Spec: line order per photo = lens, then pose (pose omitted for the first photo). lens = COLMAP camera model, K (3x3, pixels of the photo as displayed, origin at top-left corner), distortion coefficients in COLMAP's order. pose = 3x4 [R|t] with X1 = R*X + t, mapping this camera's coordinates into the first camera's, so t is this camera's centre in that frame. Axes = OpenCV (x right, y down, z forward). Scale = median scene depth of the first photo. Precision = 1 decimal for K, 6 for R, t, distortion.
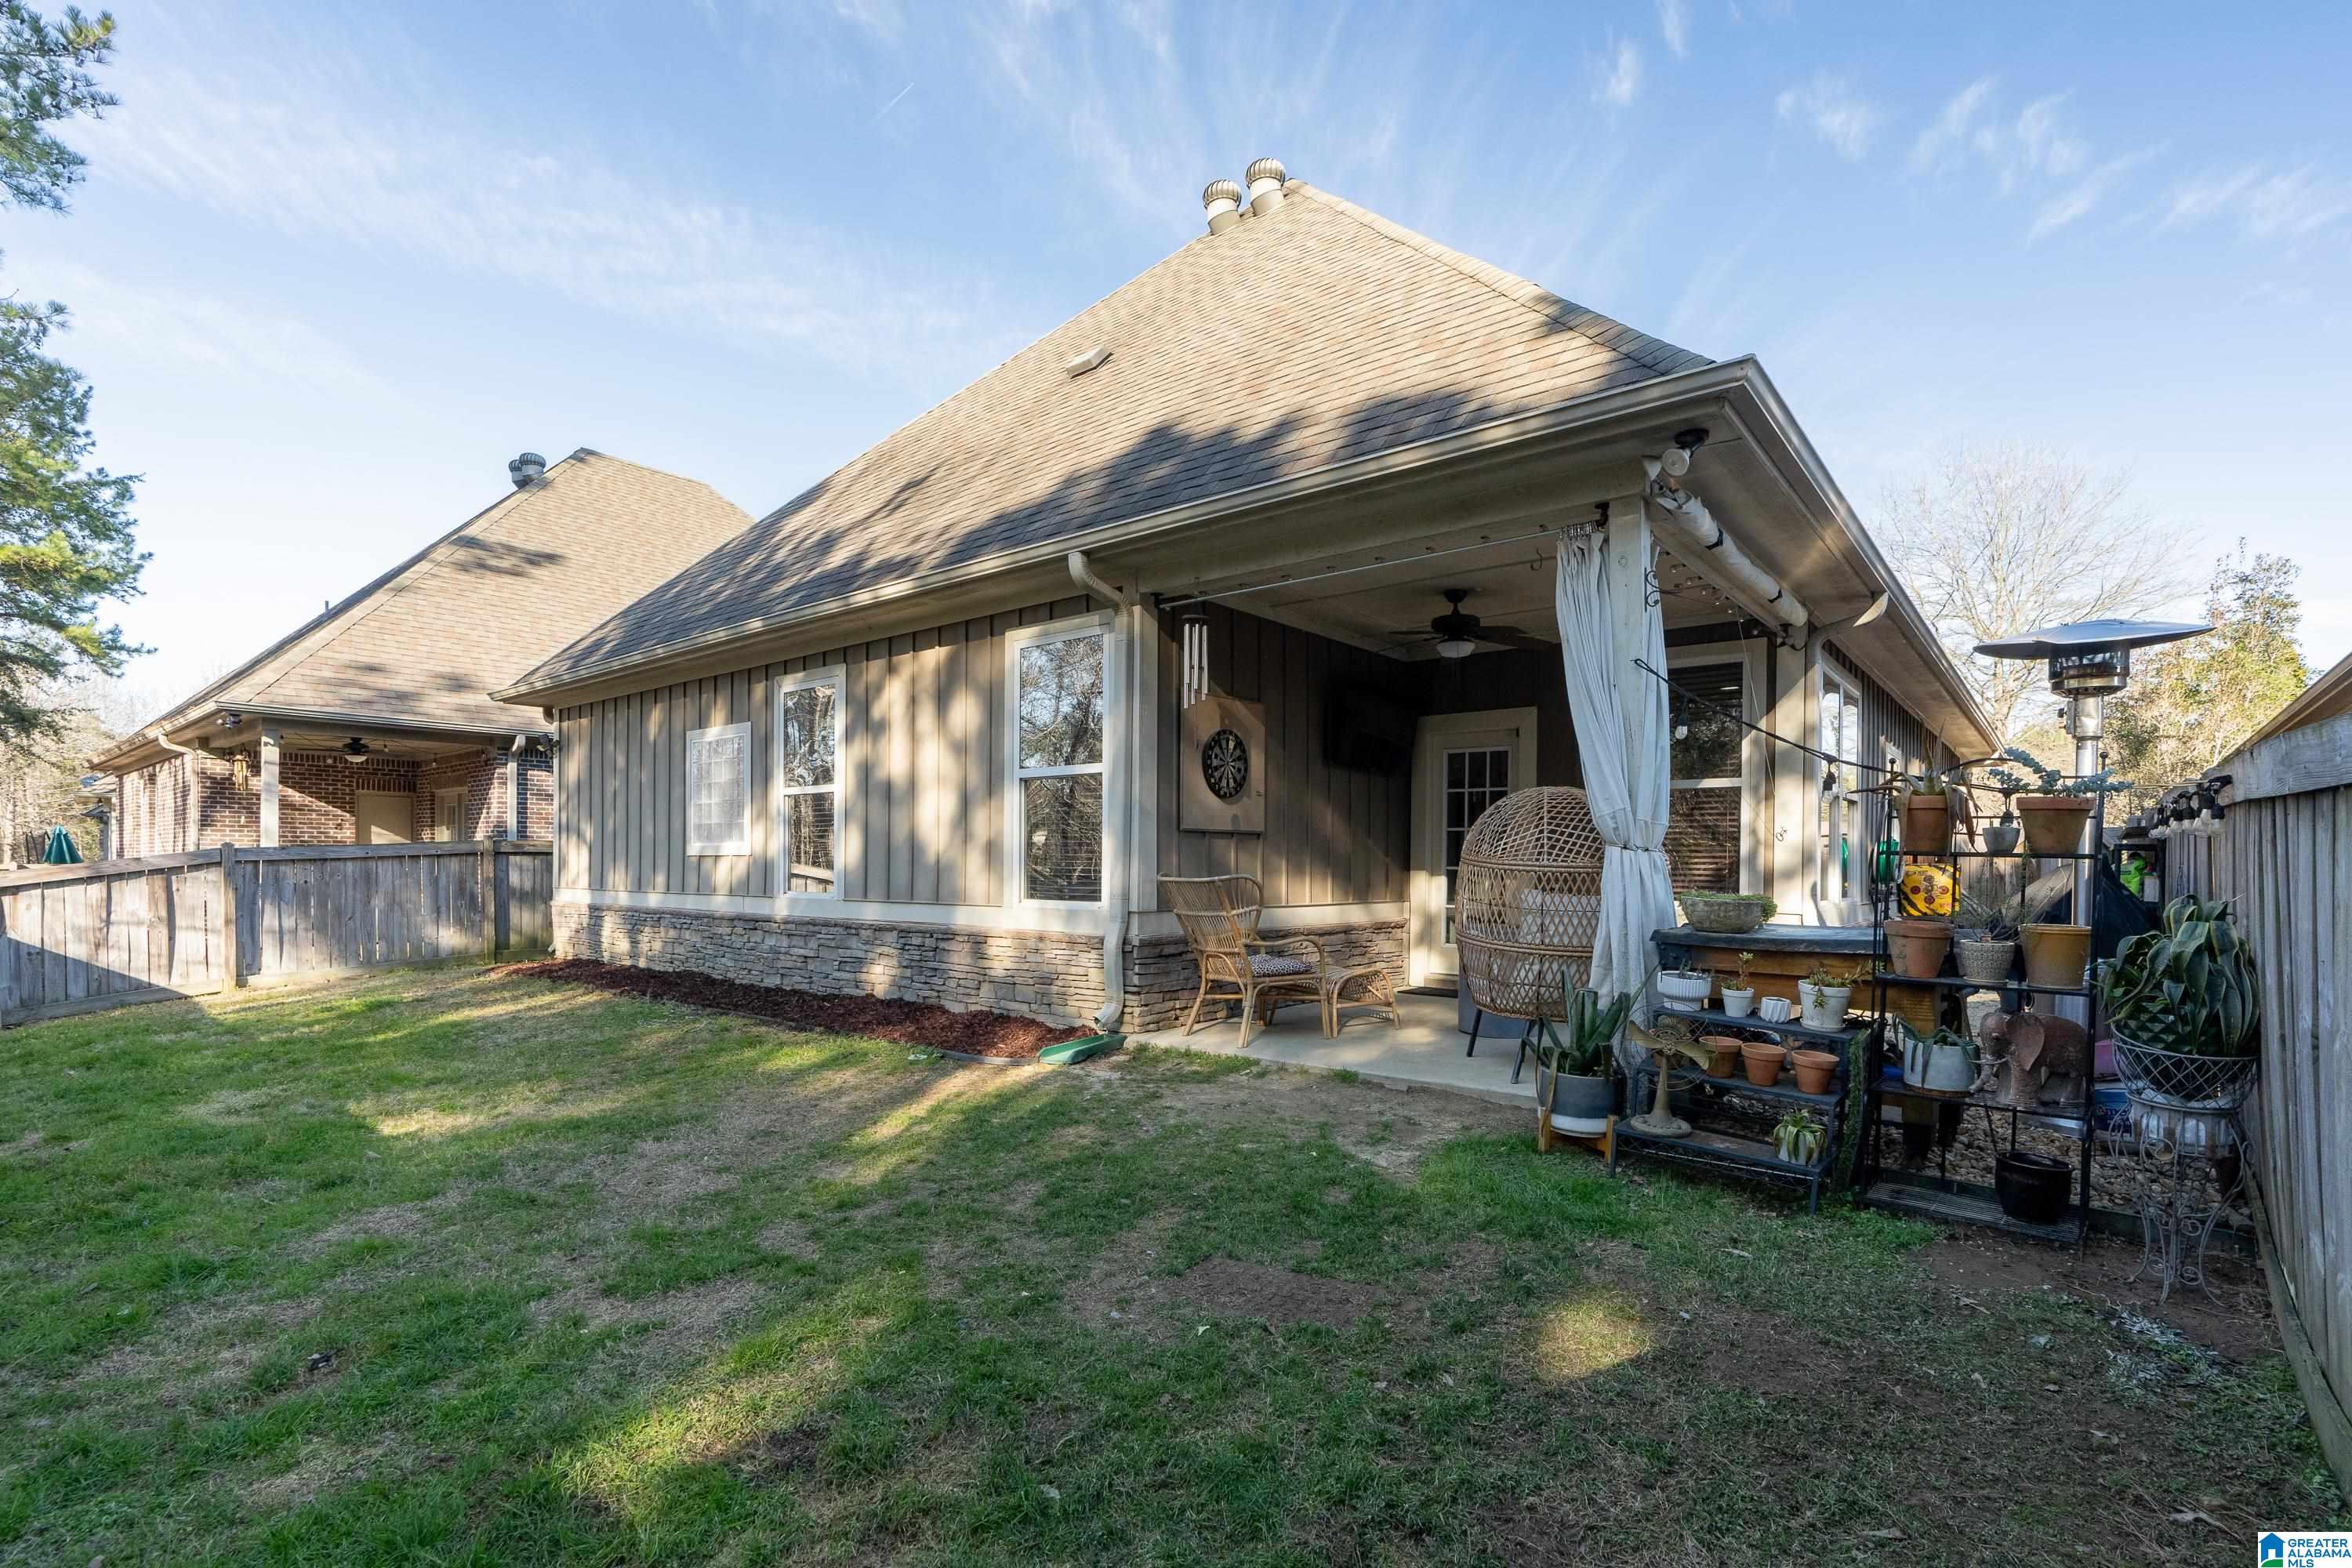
lens RADIAL K [[1072.2, 0, 1204.1], [0, 1072.2, 848.4], [0, 0, 1]] dist [0.002310, 0.000348]
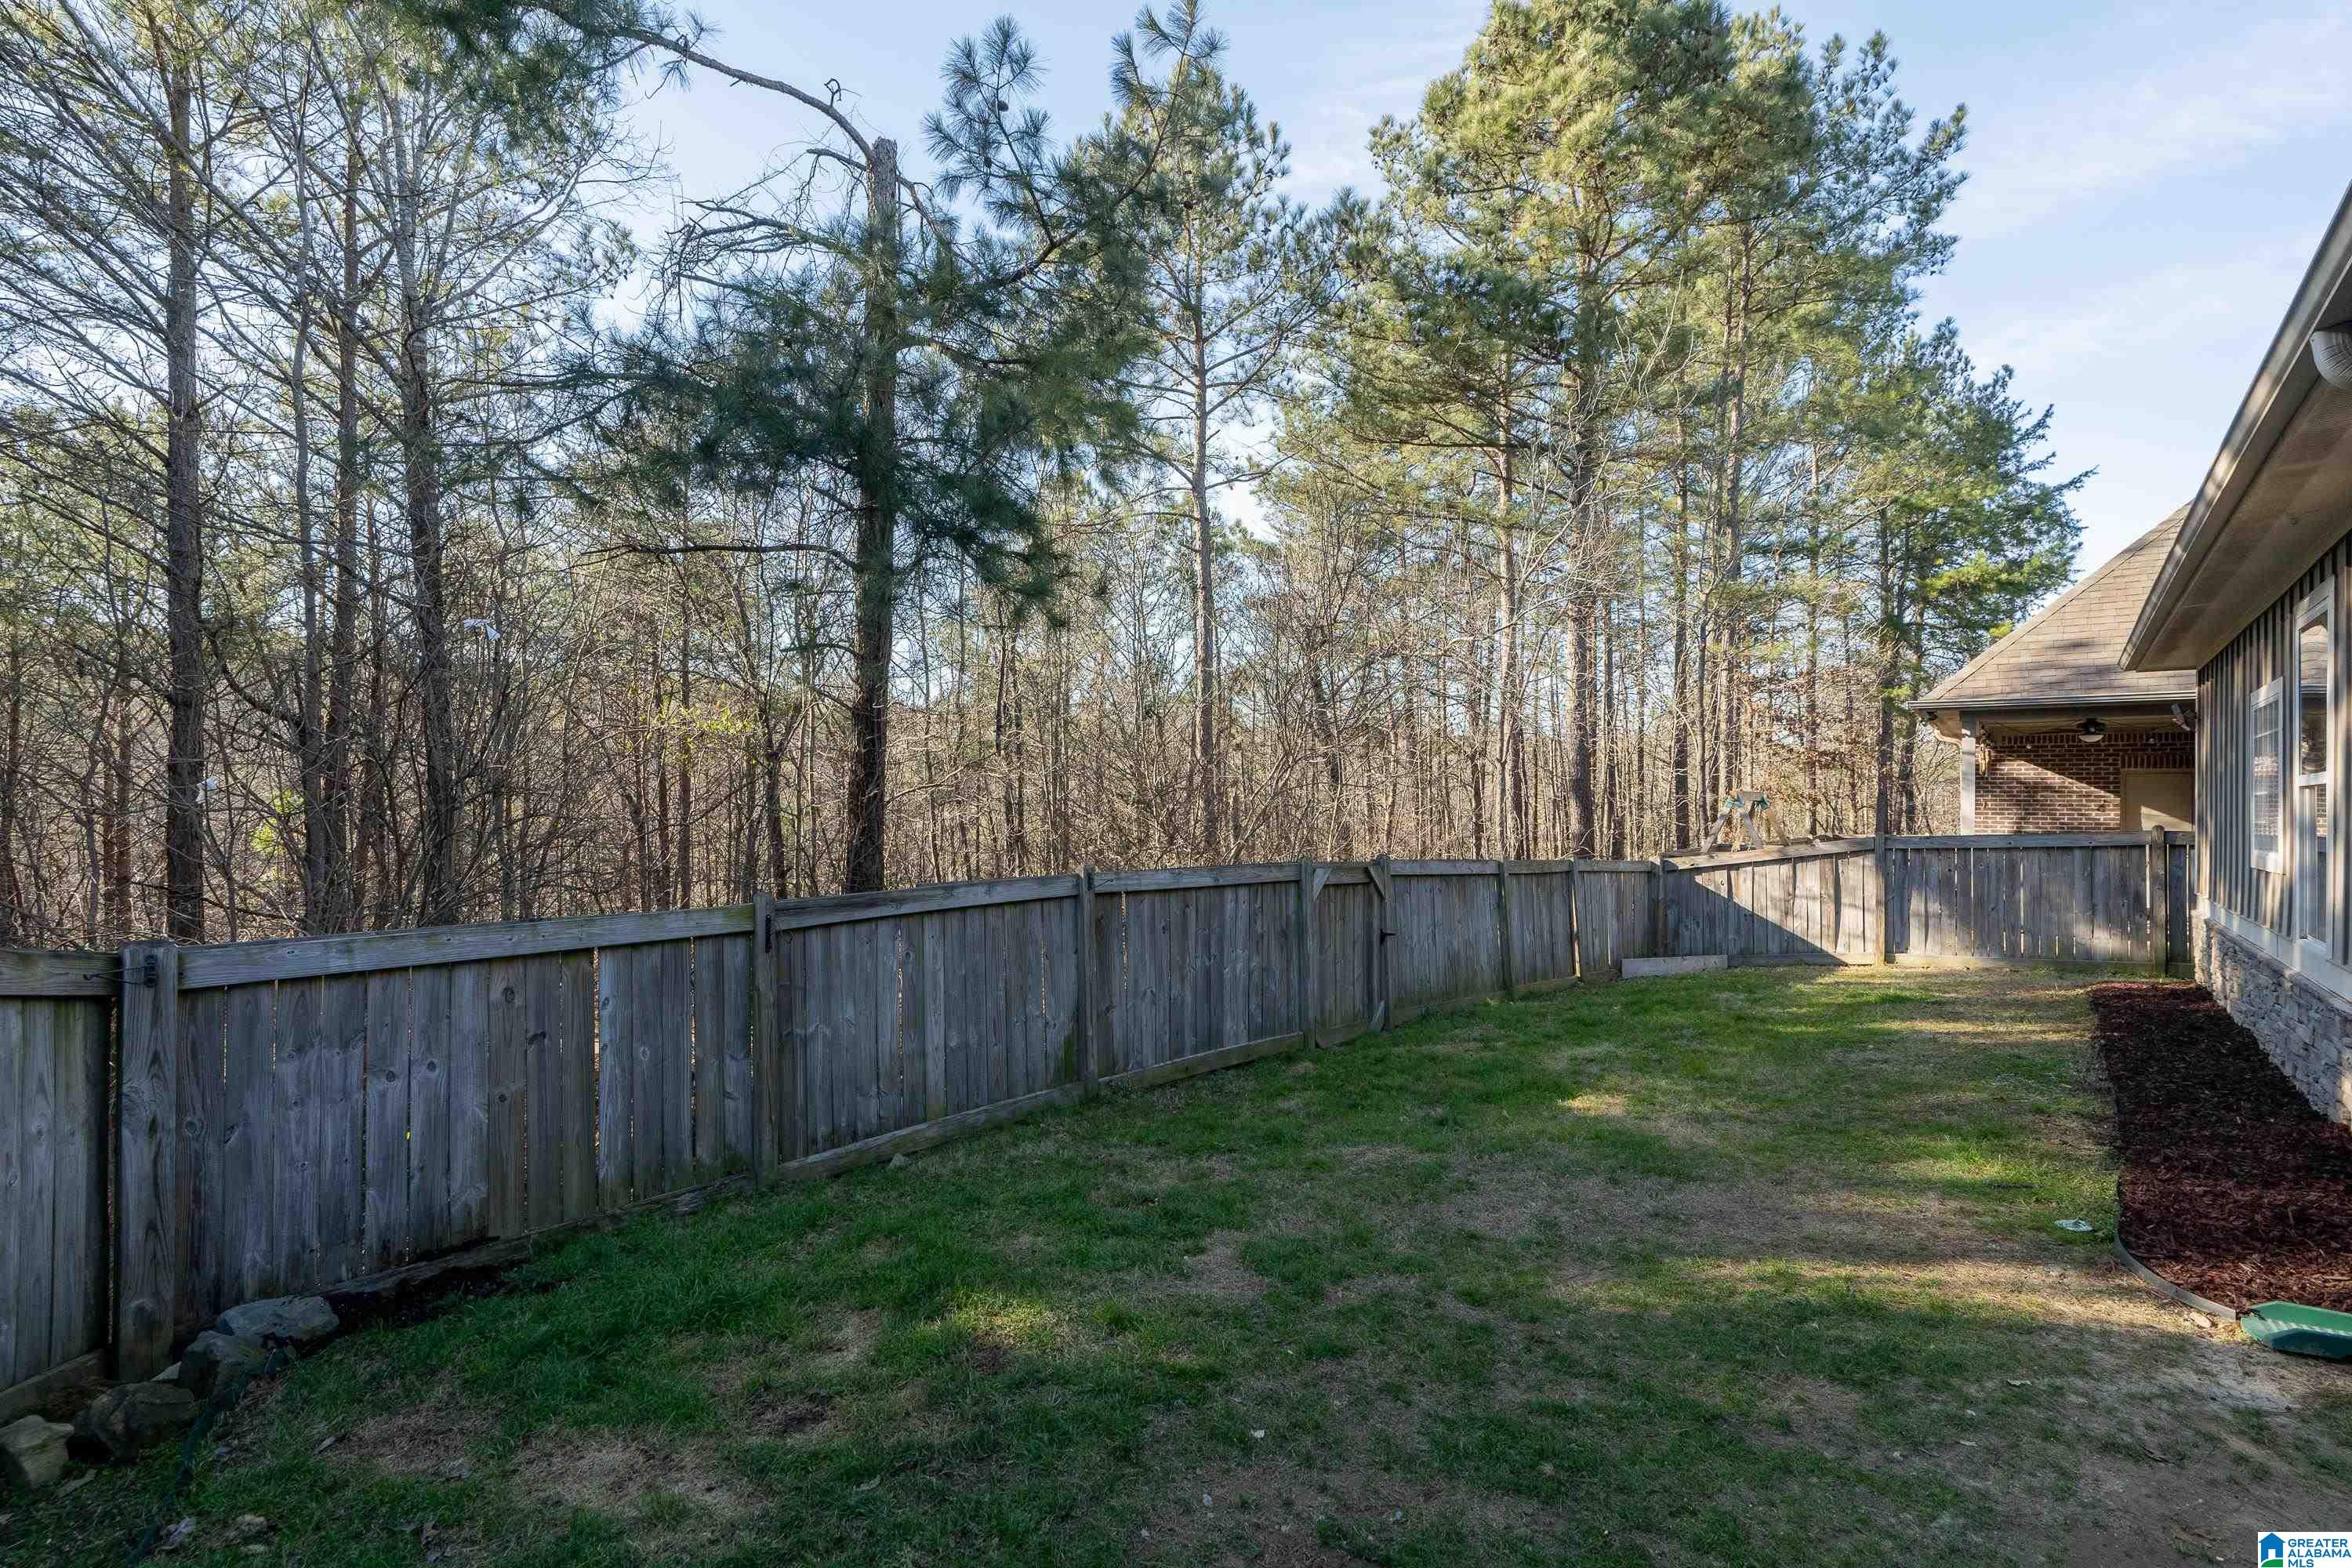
lens RADIAL K [[1072.2, 0, 1181.4], [0, 1072.2, 796.1], [0, 0, 1]] dist [0.002310, 0.000348]
pose [[0.025995, -0.012306, -0.999586, 0.215576], [-0.000650, 0.999924, -0.012328, -0.032054], [0.999662, 0.000970, 0.025985, 0.264668]]
